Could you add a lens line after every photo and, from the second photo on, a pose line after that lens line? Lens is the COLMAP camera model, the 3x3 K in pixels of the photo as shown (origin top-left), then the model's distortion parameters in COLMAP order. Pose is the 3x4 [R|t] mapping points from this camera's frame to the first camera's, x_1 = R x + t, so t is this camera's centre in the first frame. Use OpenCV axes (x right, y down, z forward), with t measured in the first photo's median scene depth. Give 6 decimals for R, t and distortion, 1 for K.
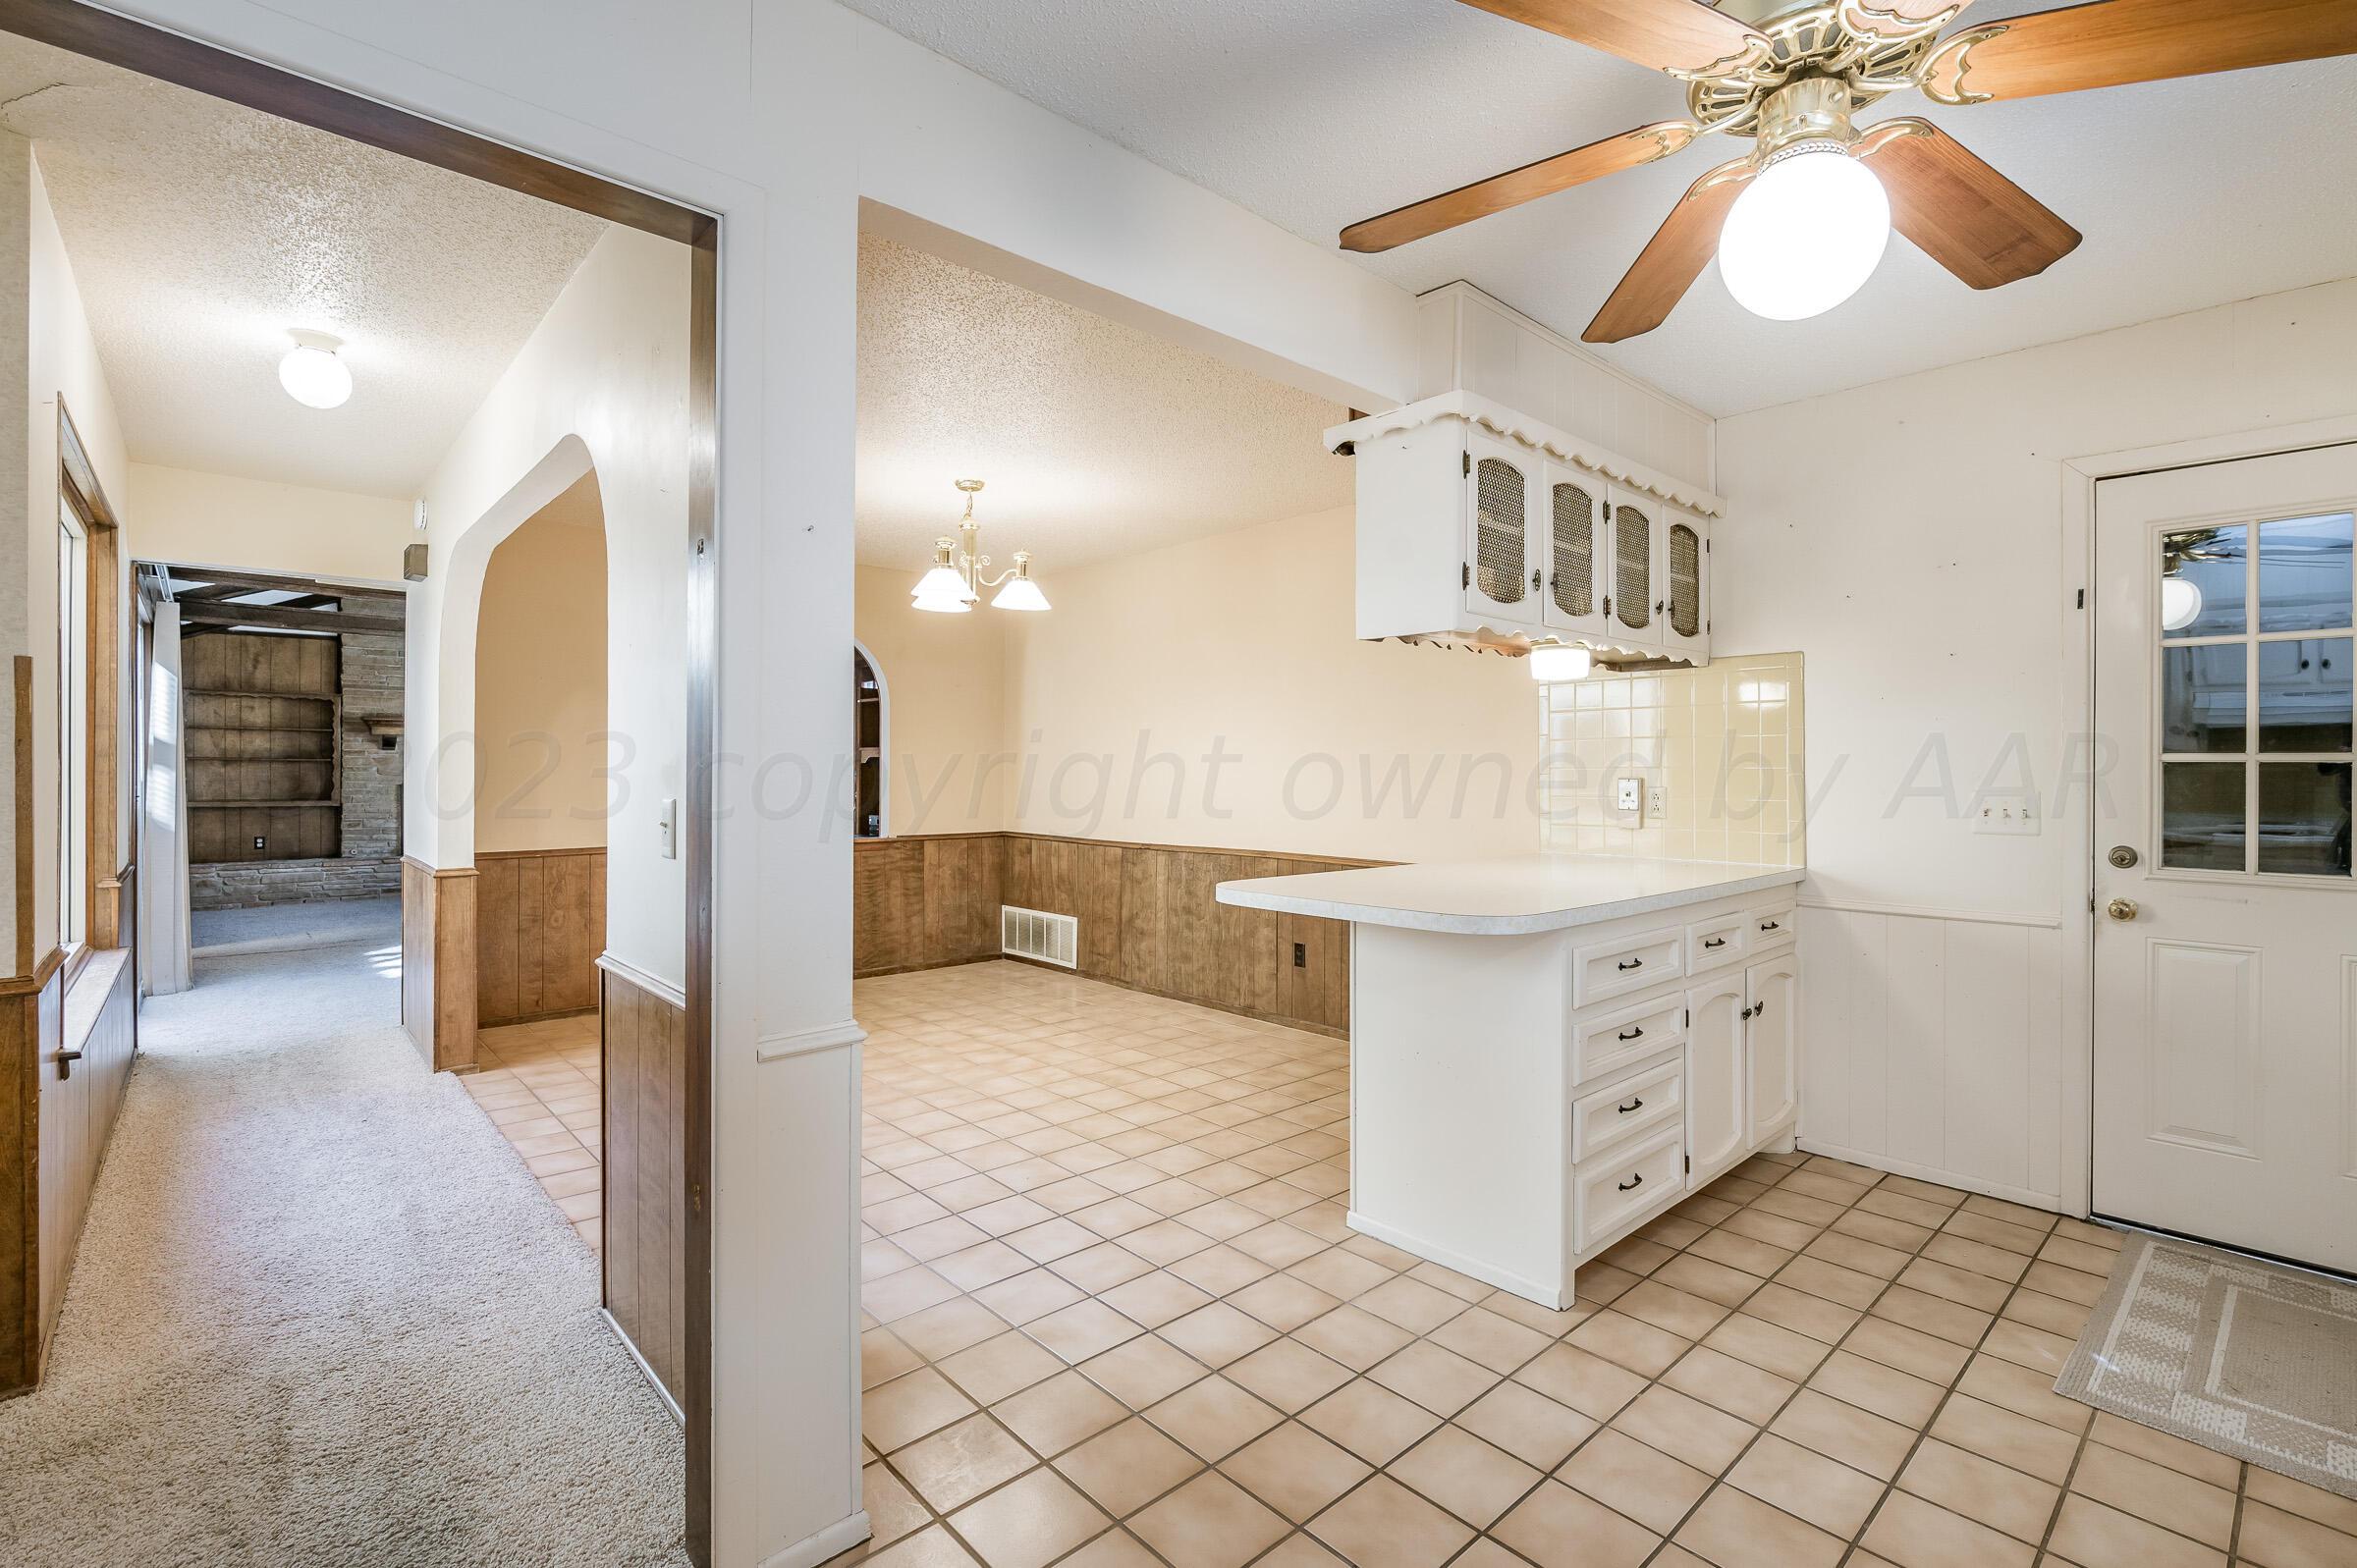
lens RADIAL K [[1057.3, 0, 1178.1], [0, 1057.3, 760.8], [0, 0, 1]] dist [-0.004667, 0.000382]
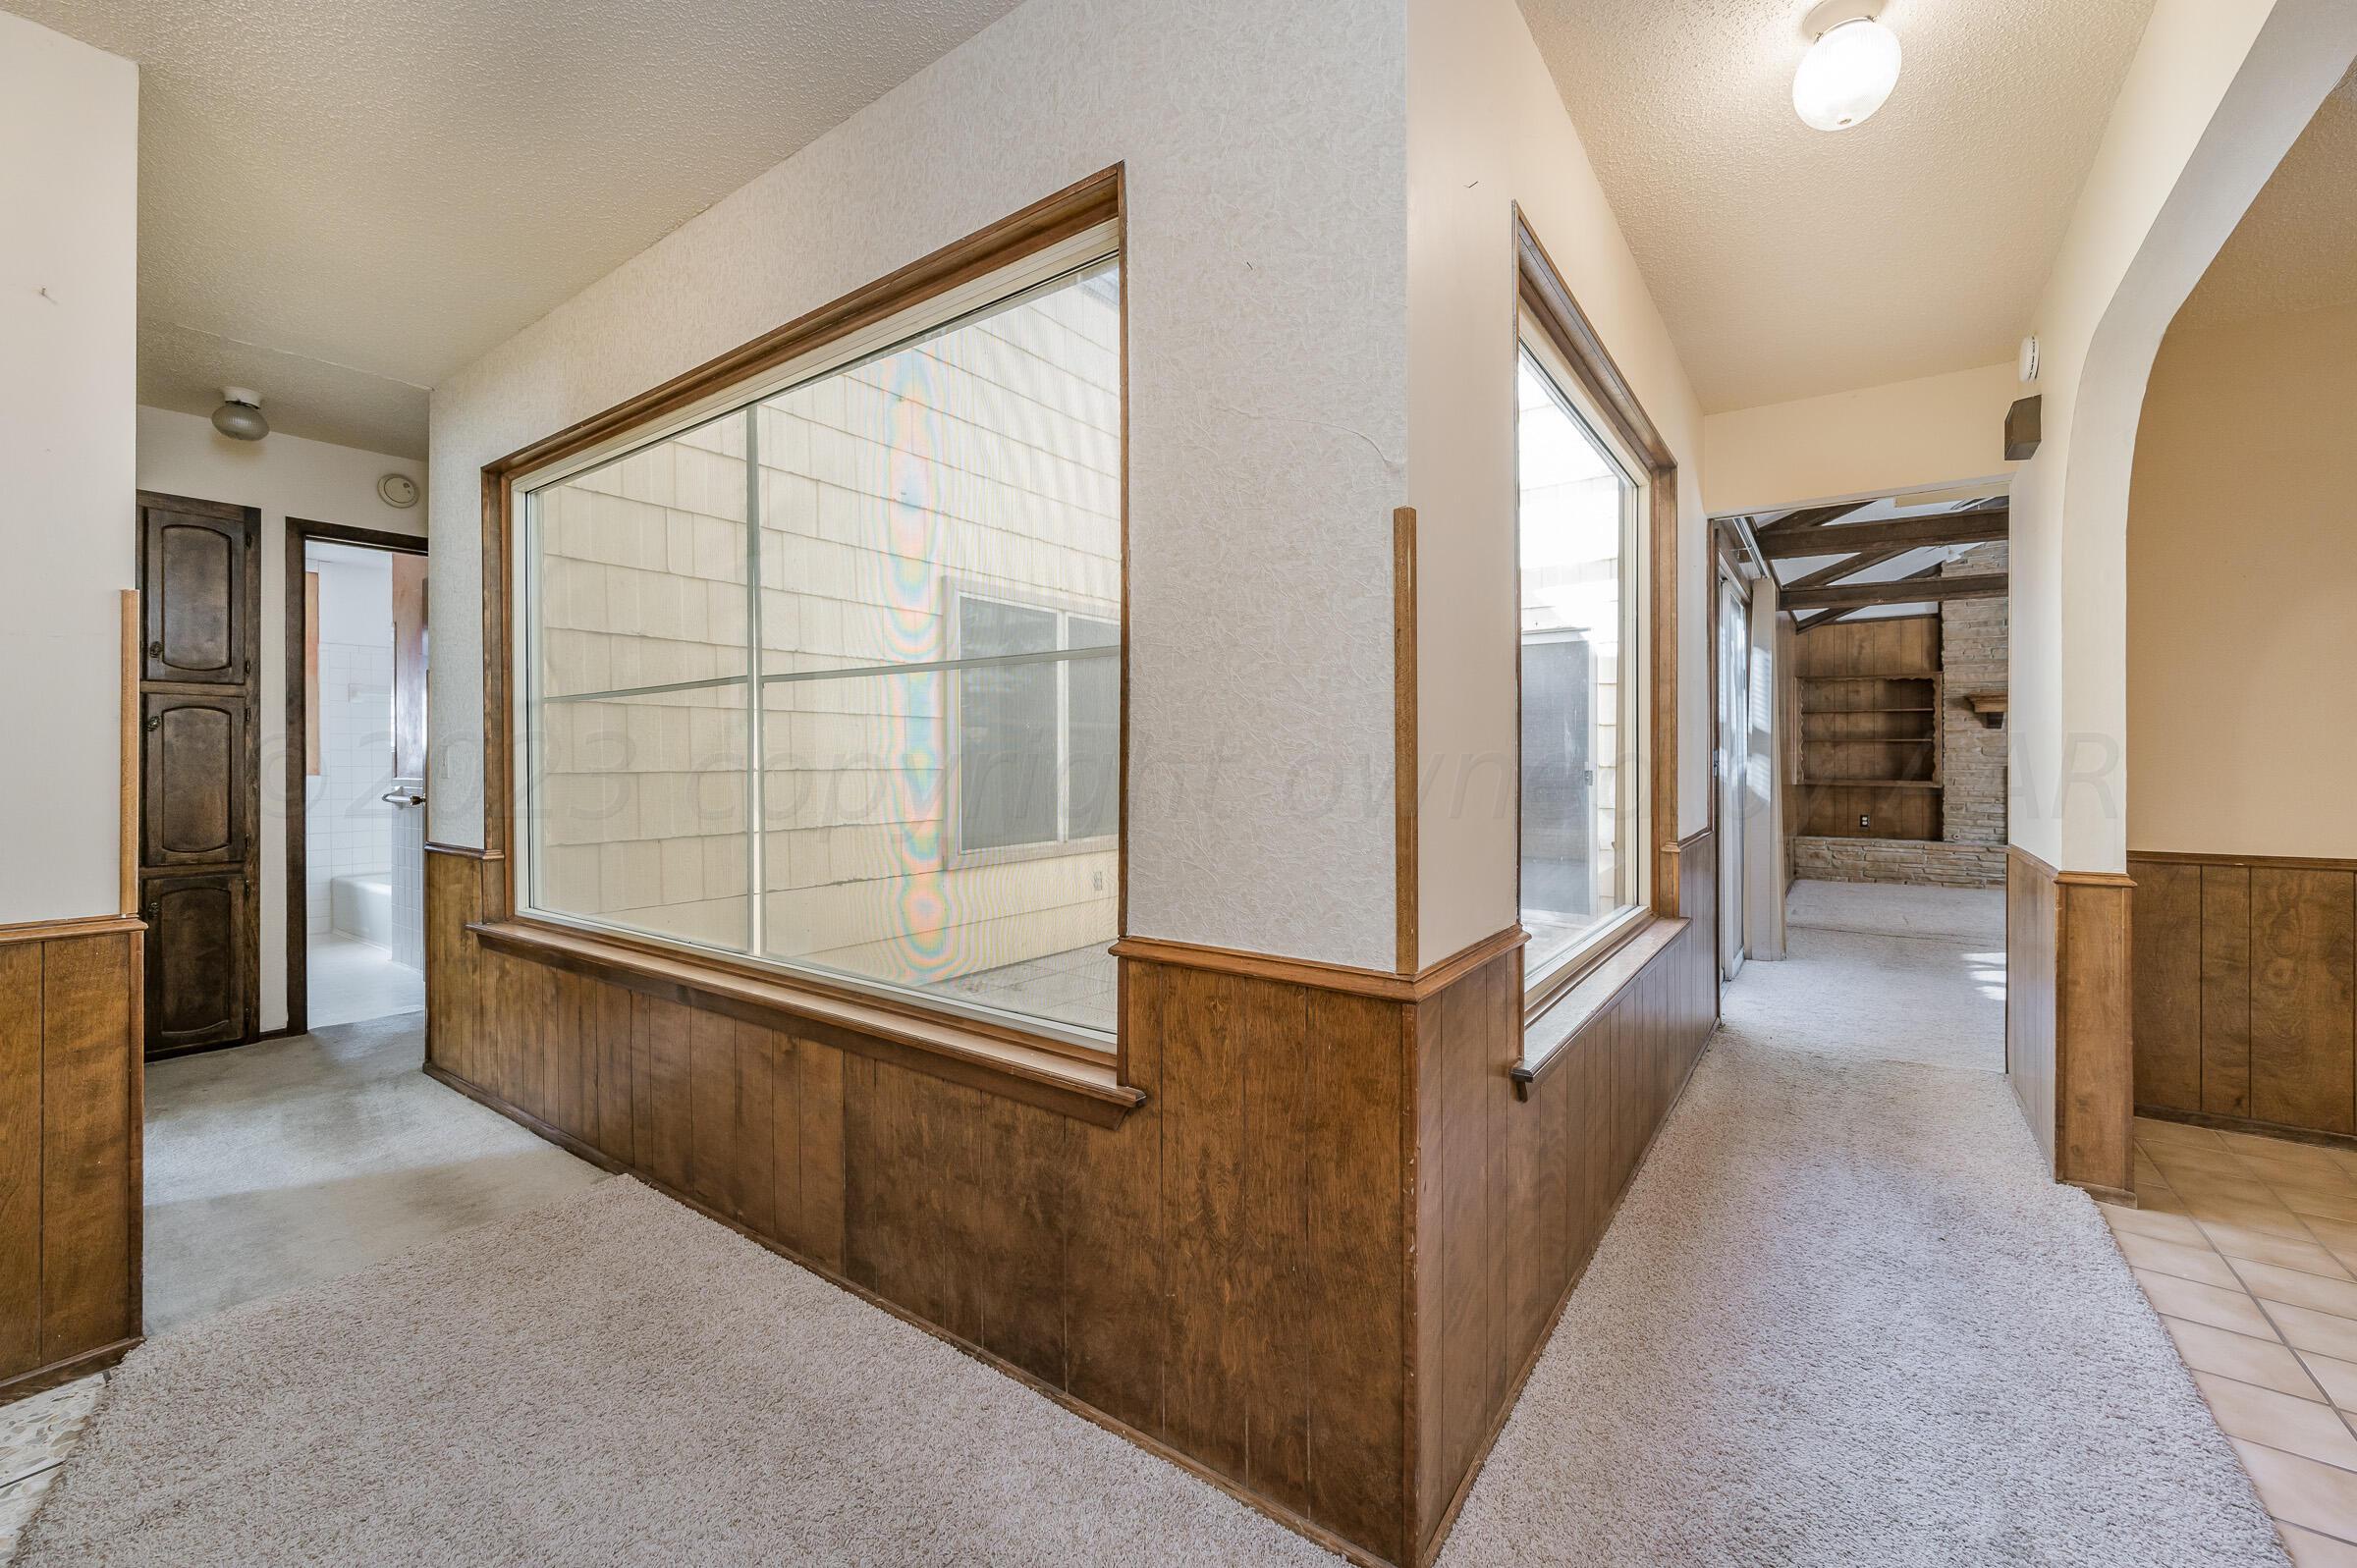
lens RADIAL K [[948.4, 0, 1190.5], [0, 948.4, 761.0], [0, 0, 1]] dist [-0.001694, 0.000066]
pose [[0.220098, 0.000838, -0.975477, -0.171964], [0.006330, 0.999977, 0.002287, 0.020974], [0.975457, -0.006678, 0.220088, 0.239080]]
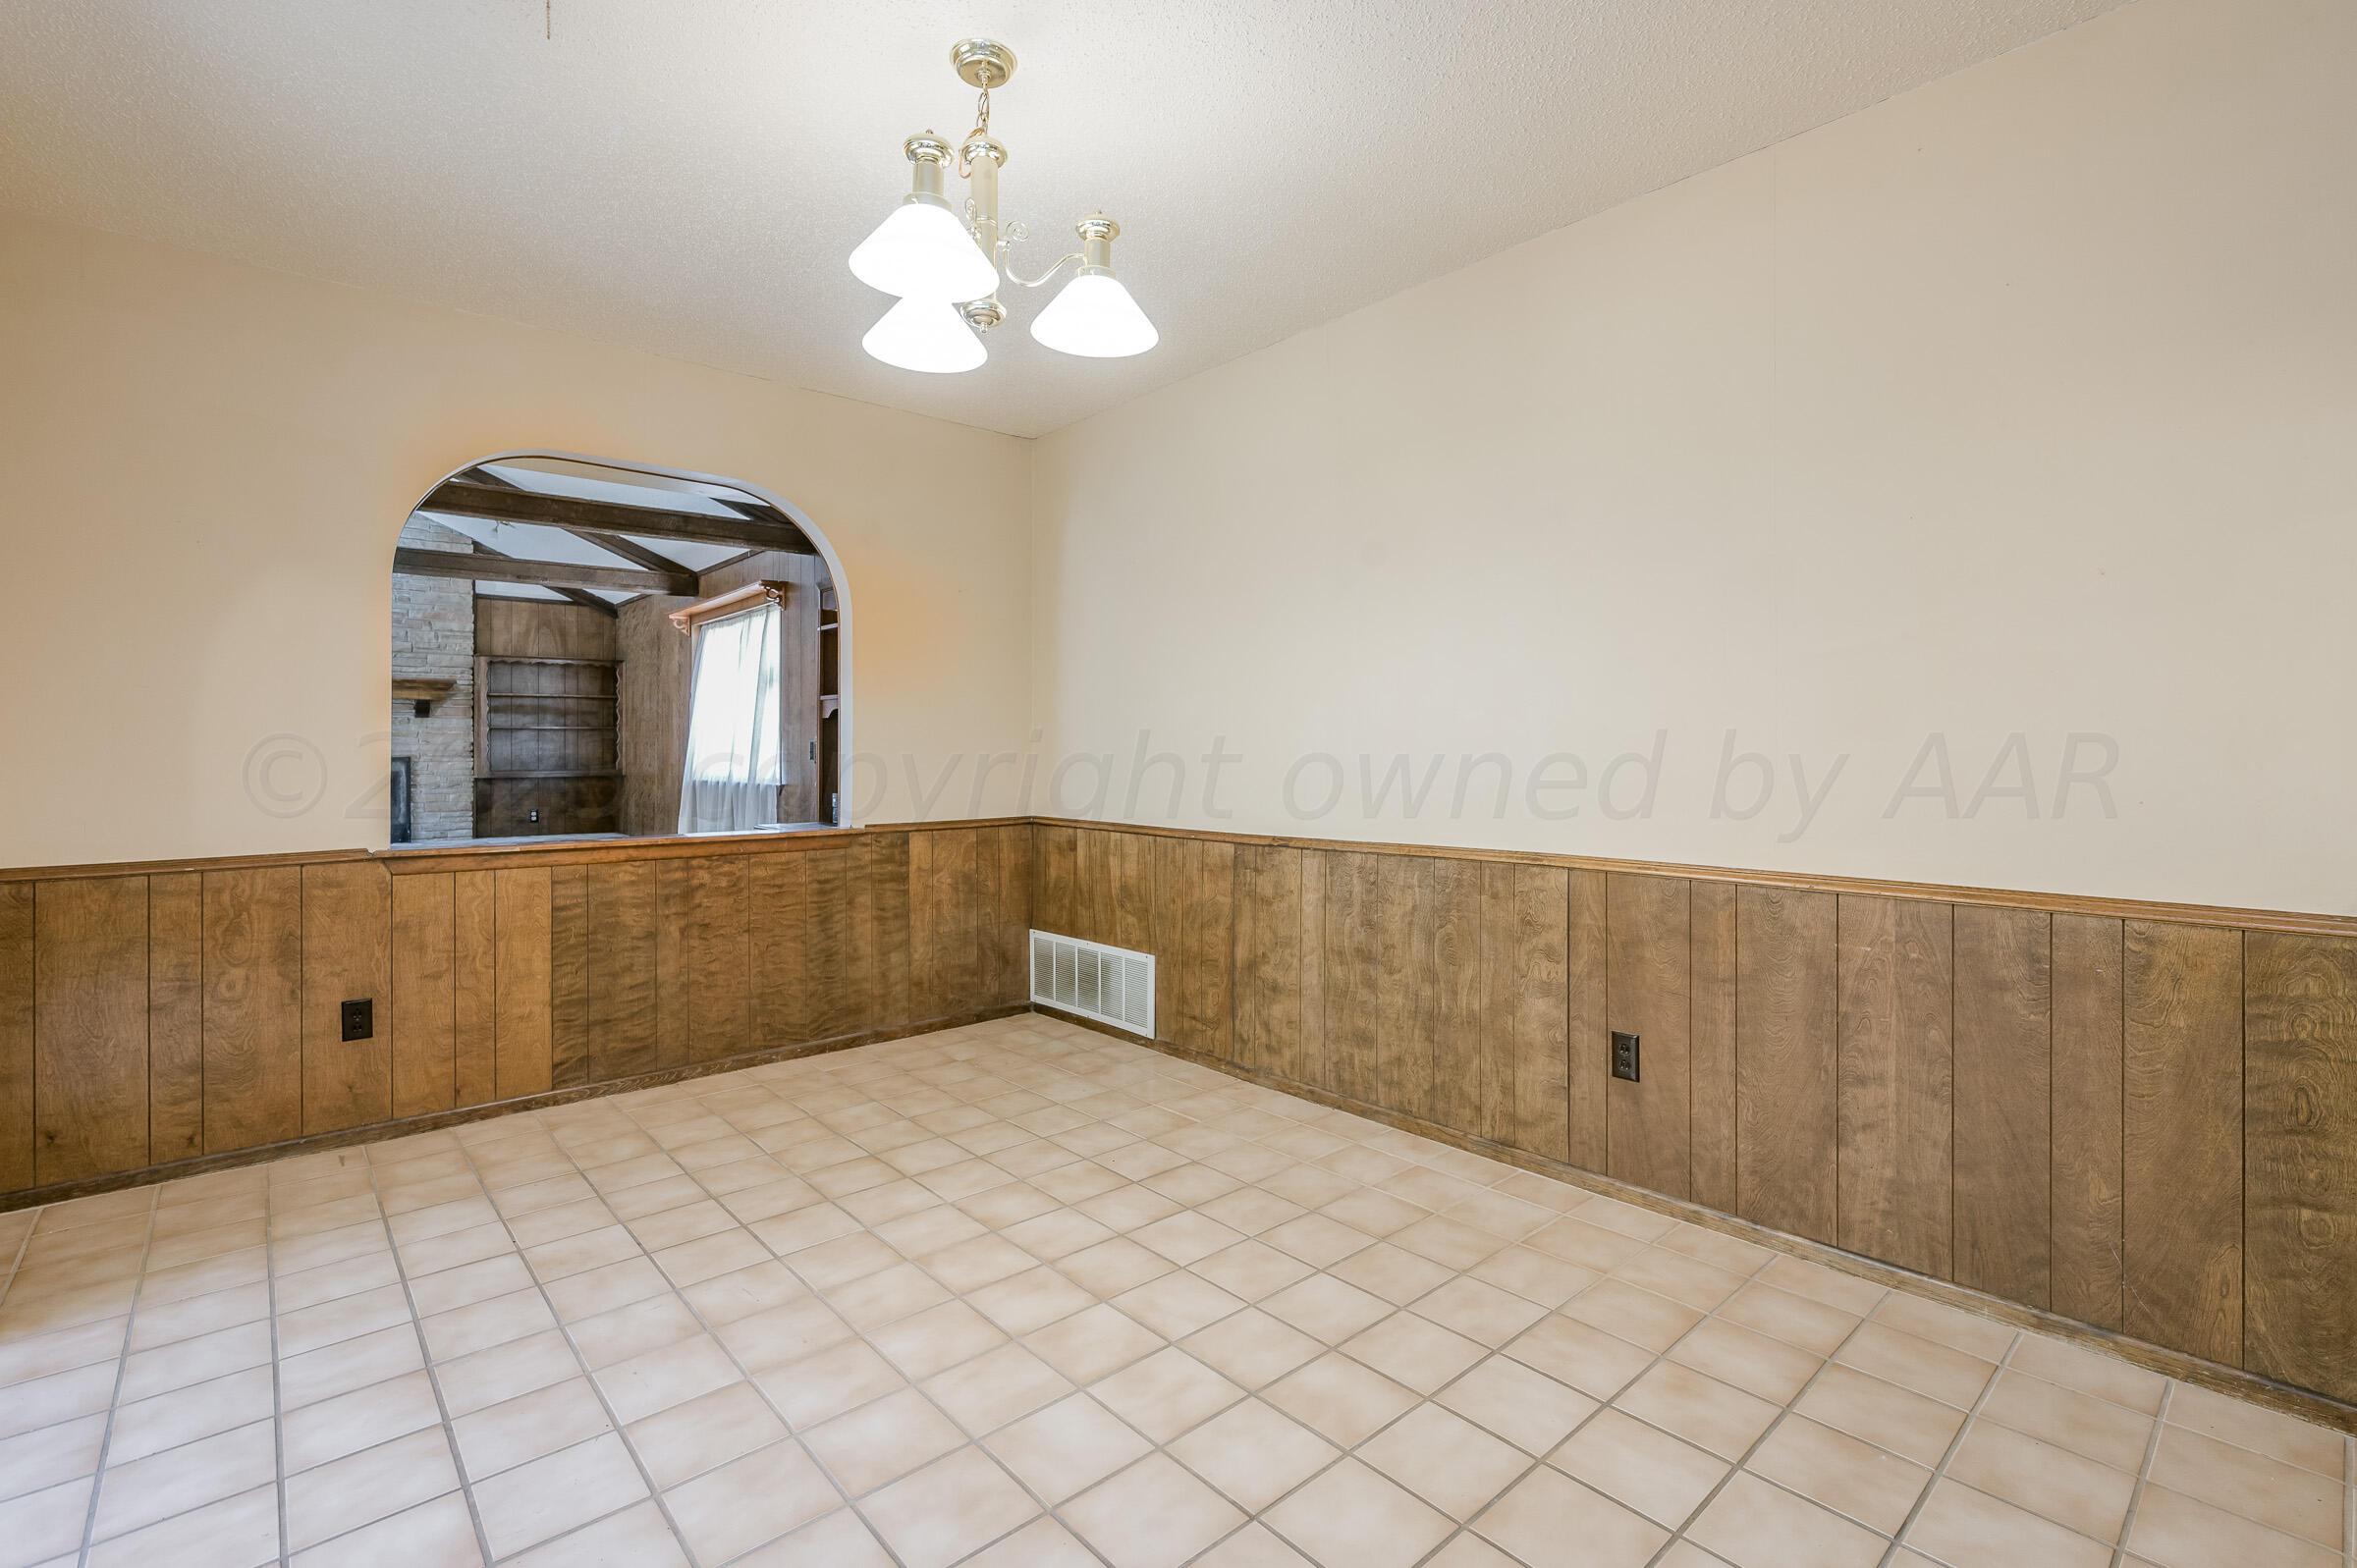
lens RADIAL K [[1058.7, 0, 1167.5], [0, 1058.7, 737.3], [0, 0, 1]] dist [-0.001873, -0.000181]
pose [[0.999883, -0.007092, -0.013564, -0.082161], [0.007054, 0.999971, -0.002884, 0.023382], [0.013584, 0.002788, 0.999904, 0.396480]]
